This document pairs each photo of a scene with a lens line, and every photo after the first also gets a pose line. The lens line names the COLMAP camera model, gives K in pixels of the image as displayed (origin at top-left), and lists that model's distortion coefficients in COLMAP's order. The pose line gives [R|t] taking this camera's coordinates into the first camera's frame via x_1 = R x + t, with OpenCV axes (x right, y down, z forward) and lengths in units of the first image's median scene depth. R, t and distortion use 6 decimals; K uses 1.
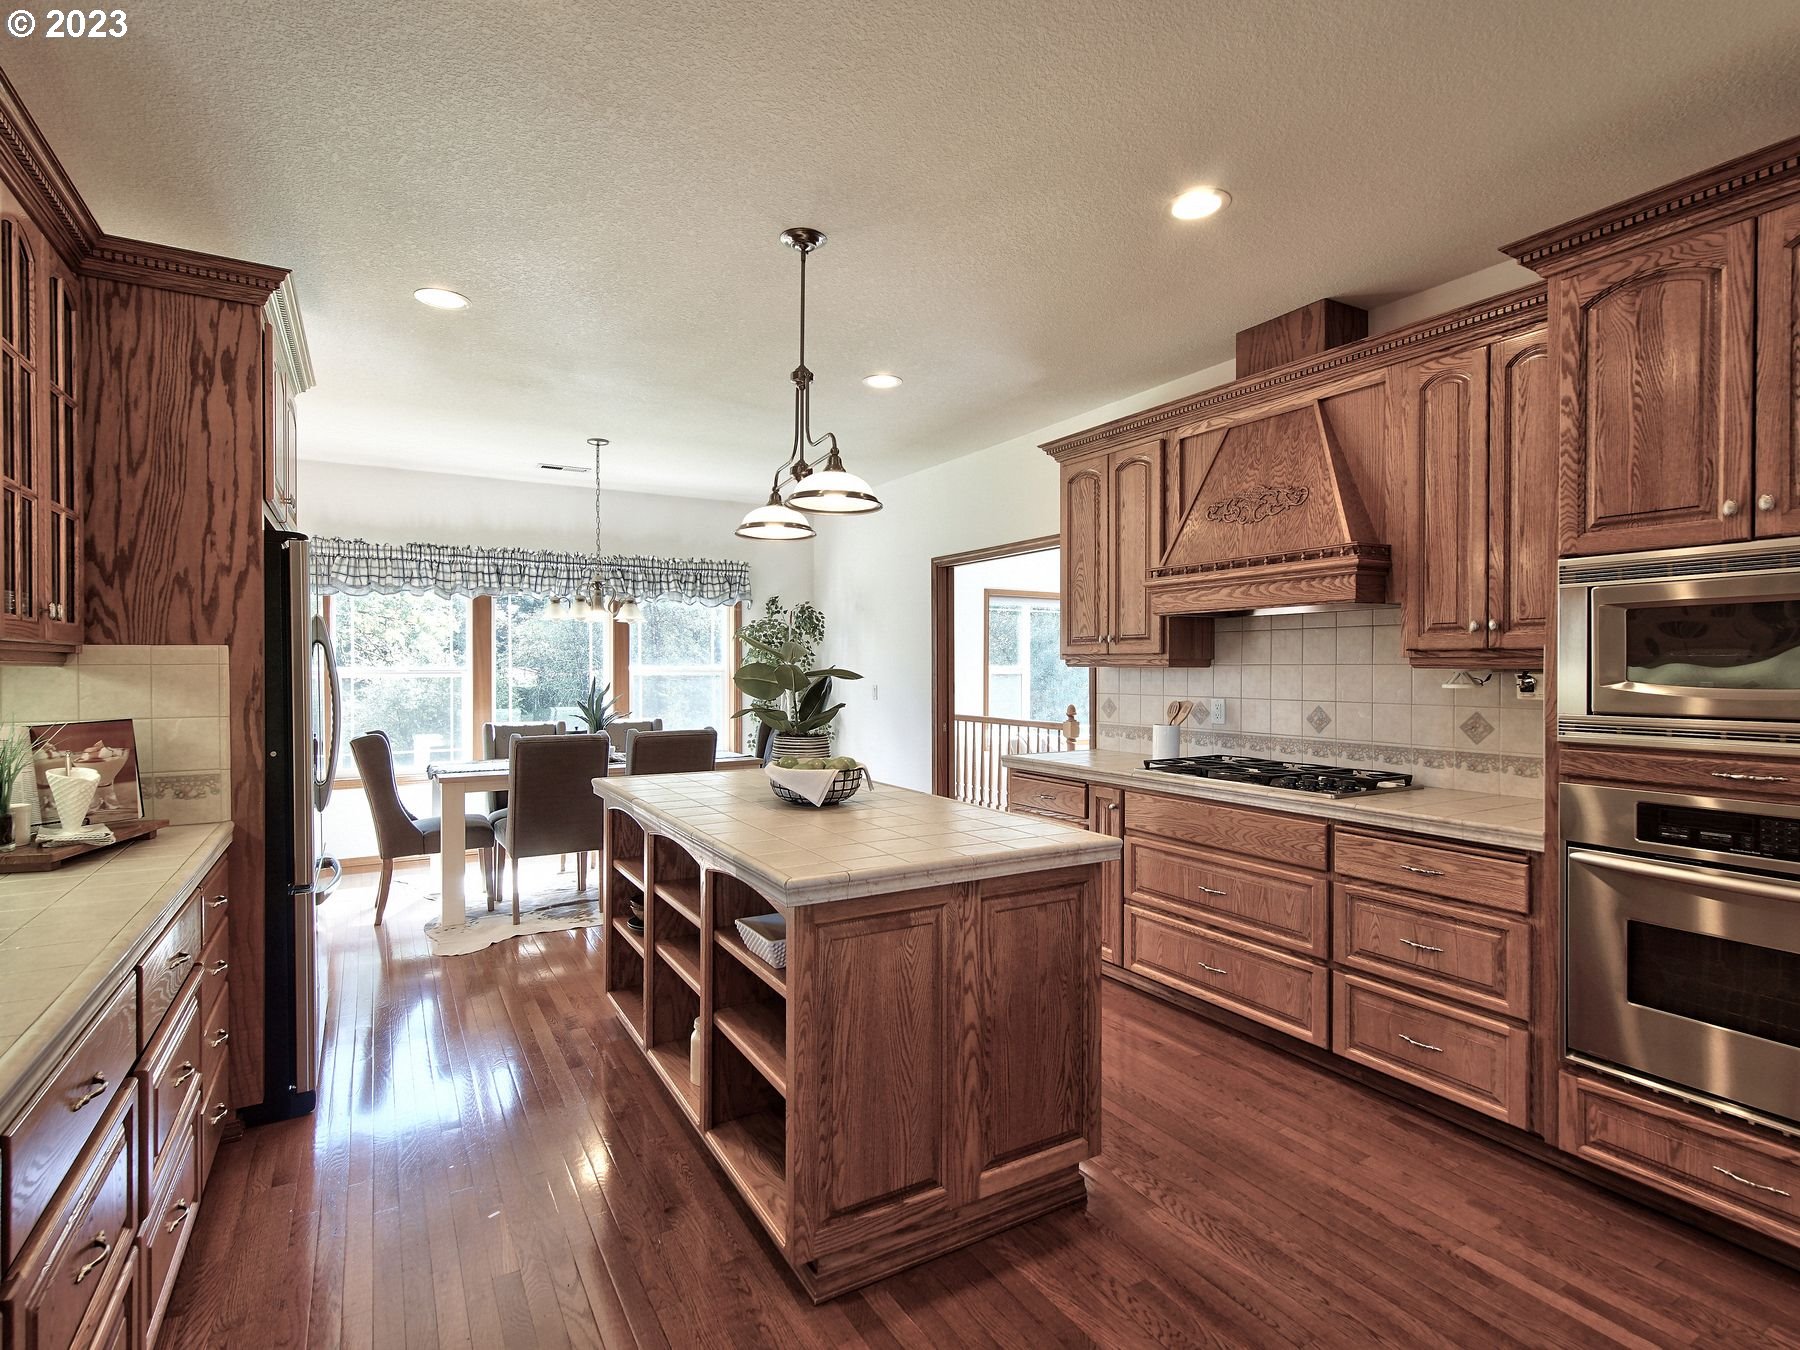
lens RADIAL K [[885.9, 0, 900.0], [0, 885.9, 675.0], [0, 0, 1]] dist [0.006116, 0.001405]
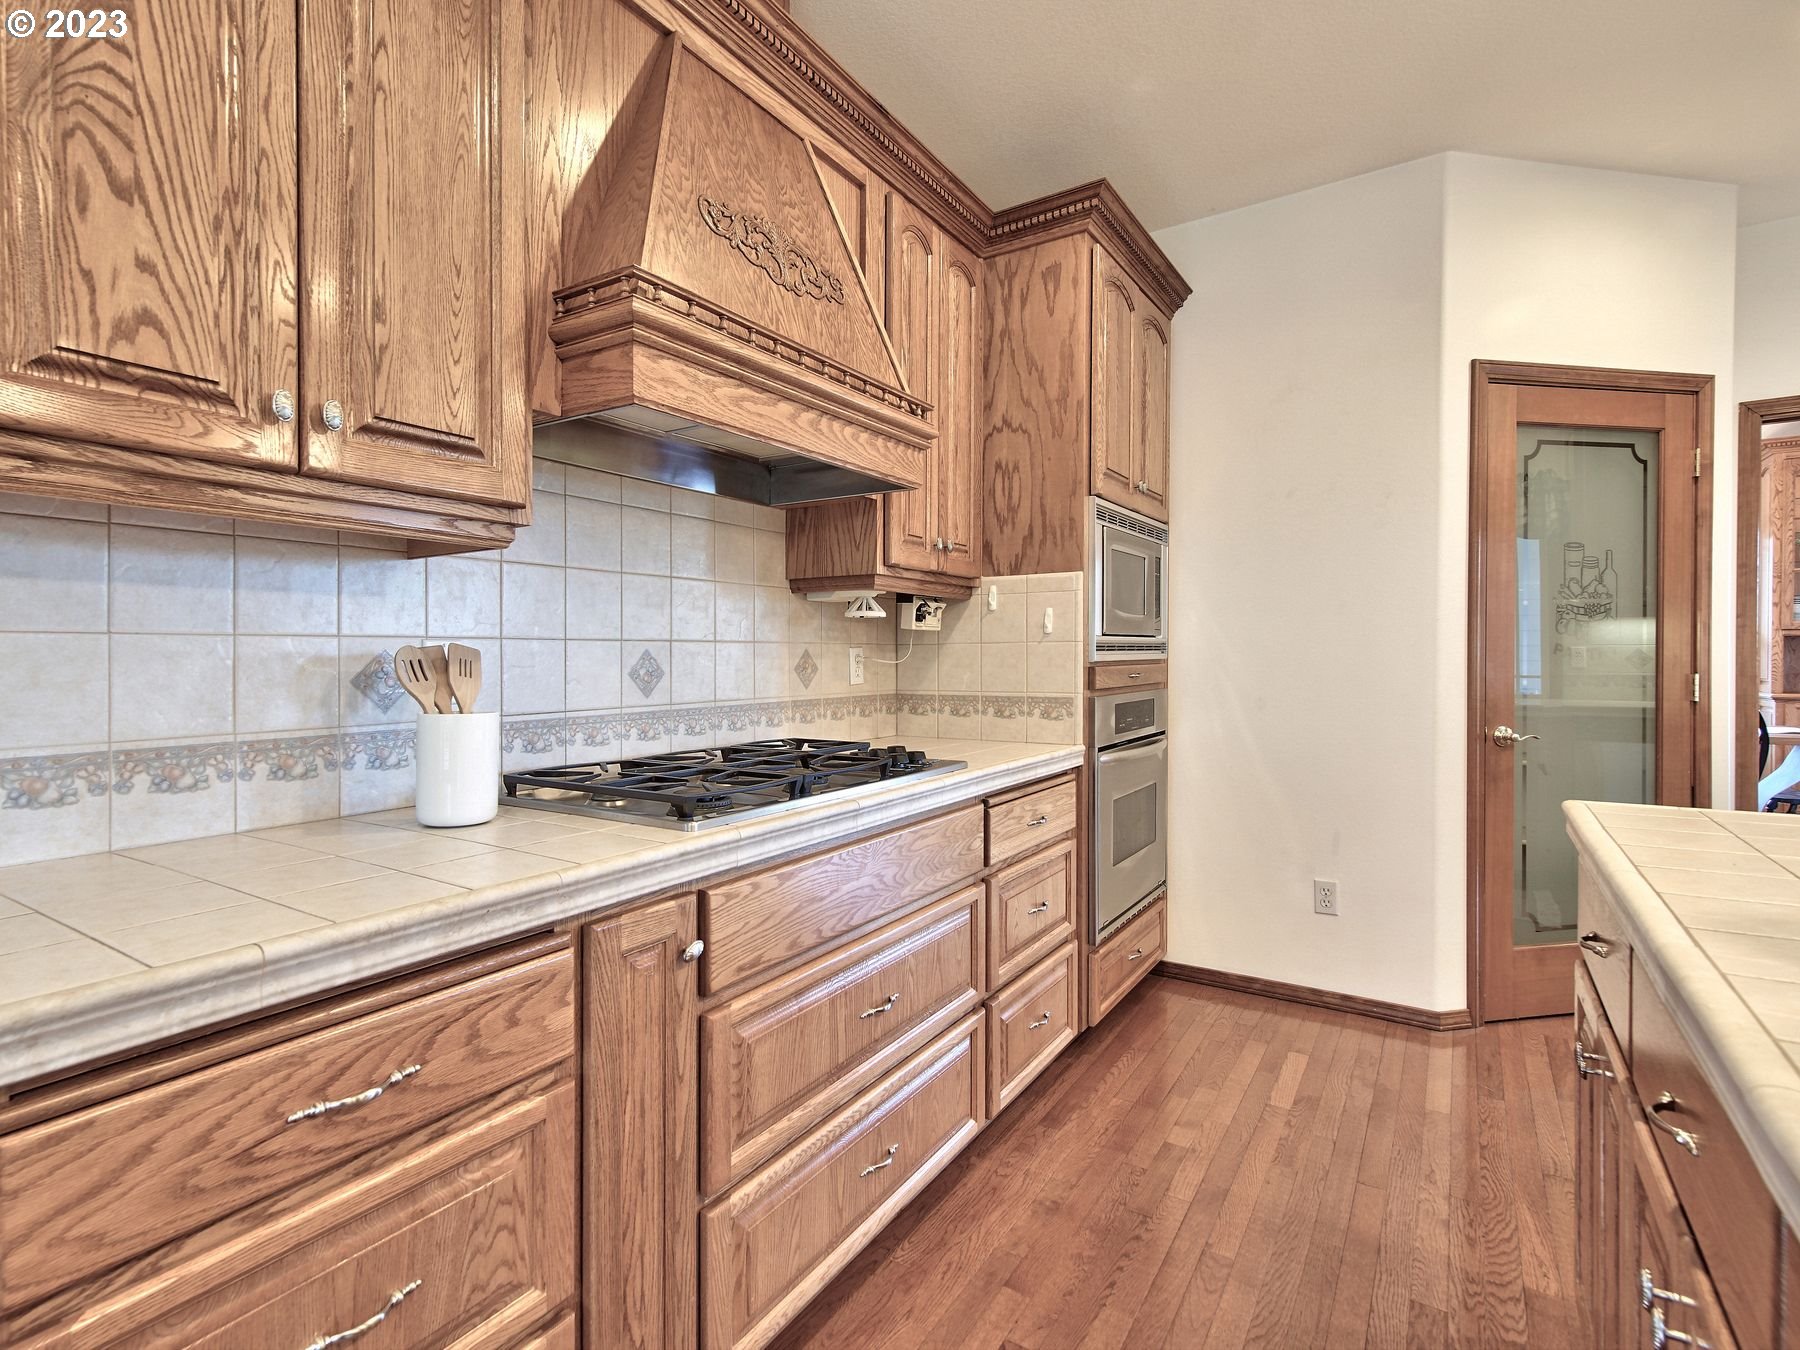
lens RADIAL K [[881.2, 0, 895.2], [0, 881.2, 662.1], [0, 0, 1]] dist [0.005932, 0.000892]
pose [[-0.430111, -0.004367, 0.902766, -0.123551], [0.014156, 0.999833, 0.011581, 0.051305], [-0.902665, 0.017760, -0.429977, 1.449171]]
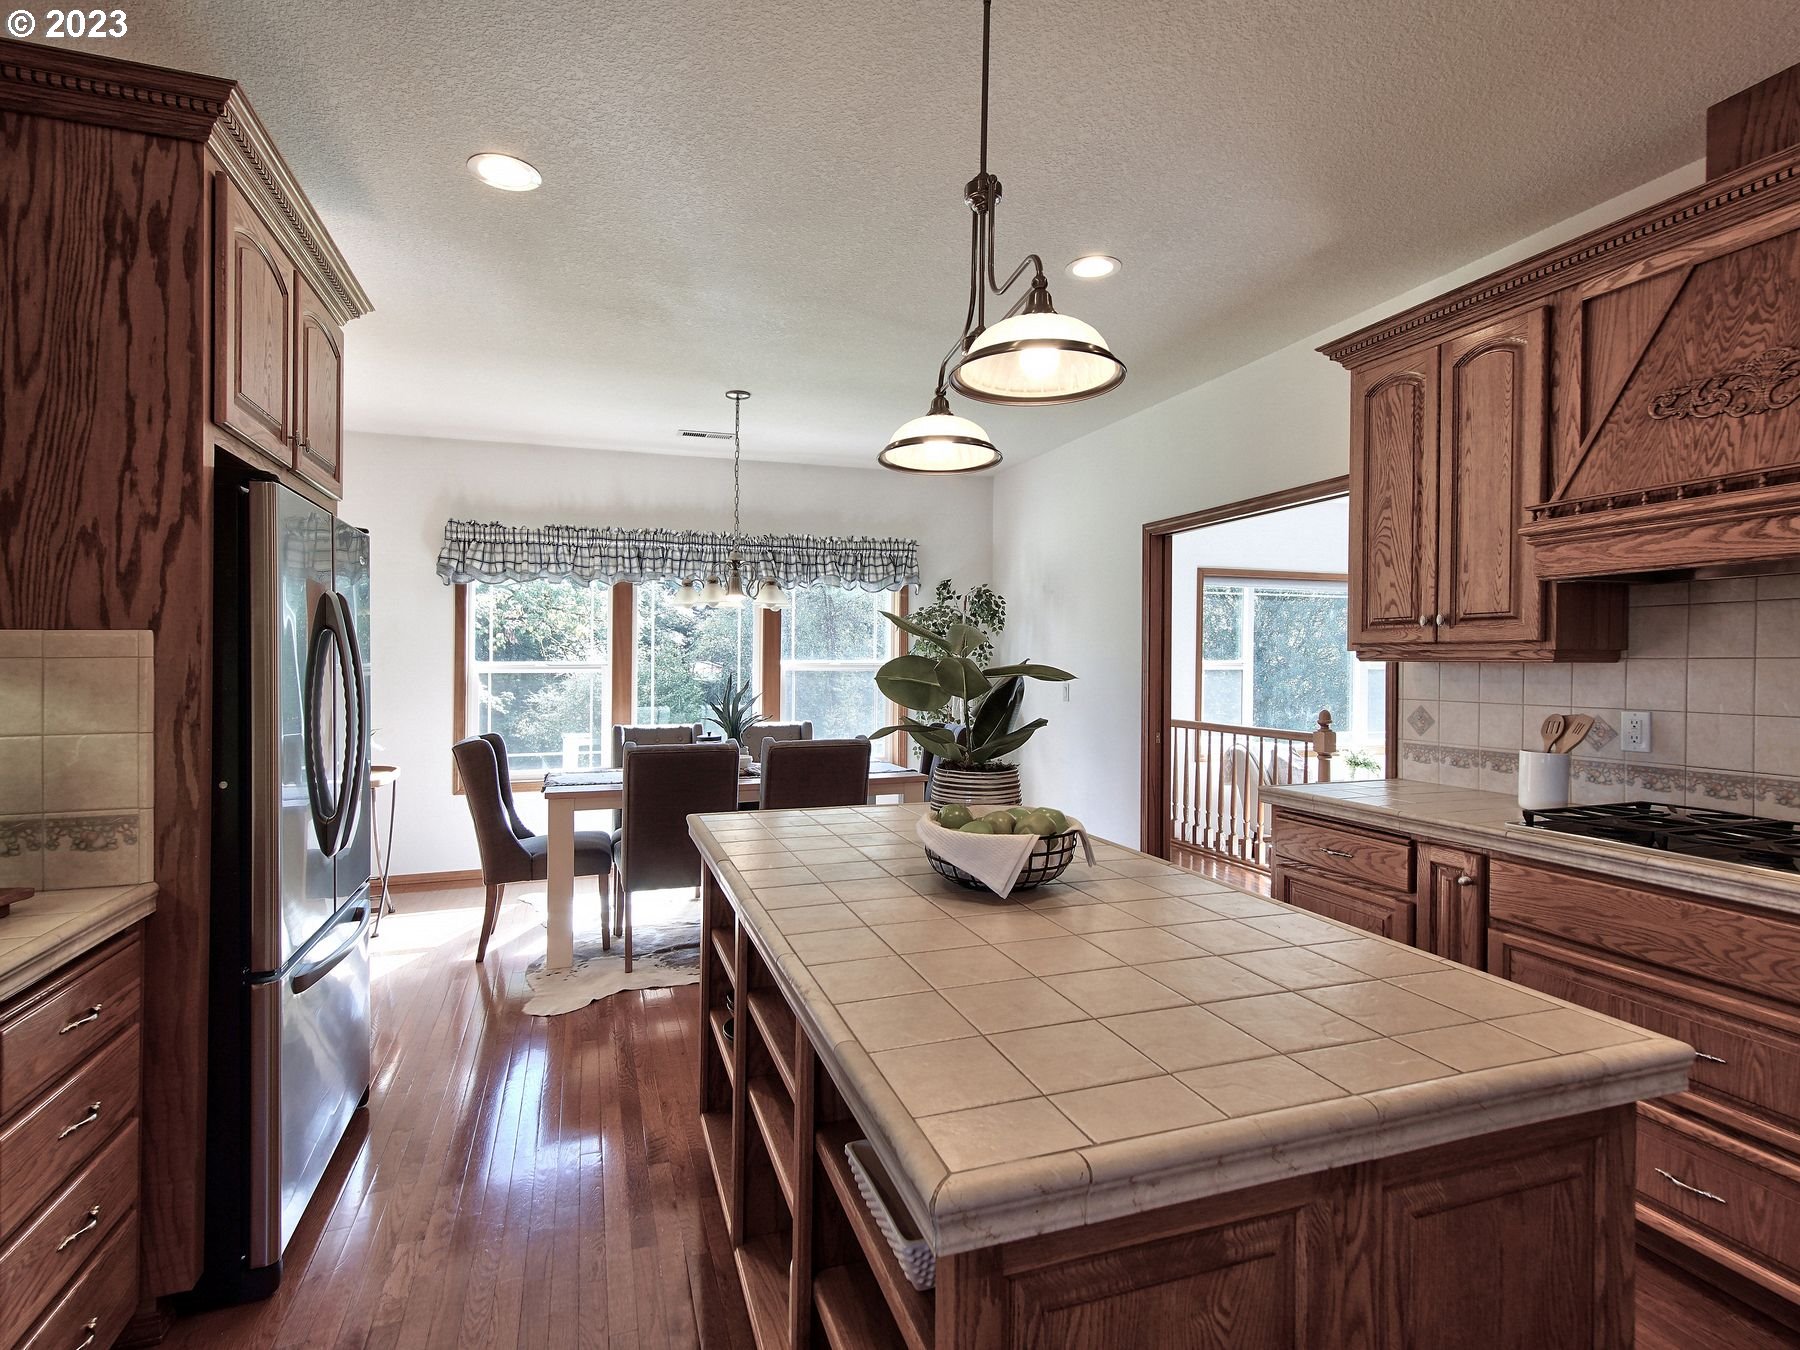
lens RADIAL K [[893.5, 0, 839.1], [0, 893.5, 713.1], [0, 0, 1]] dist [0.001978, 0.000491]
pose [[0.965471, 0.015351, -0.260058, -0.038040], [-0.002711, 0.998800, 0.048893, -0.003065], [0.260497, -0.046500, 0.964354, 0.340324]]
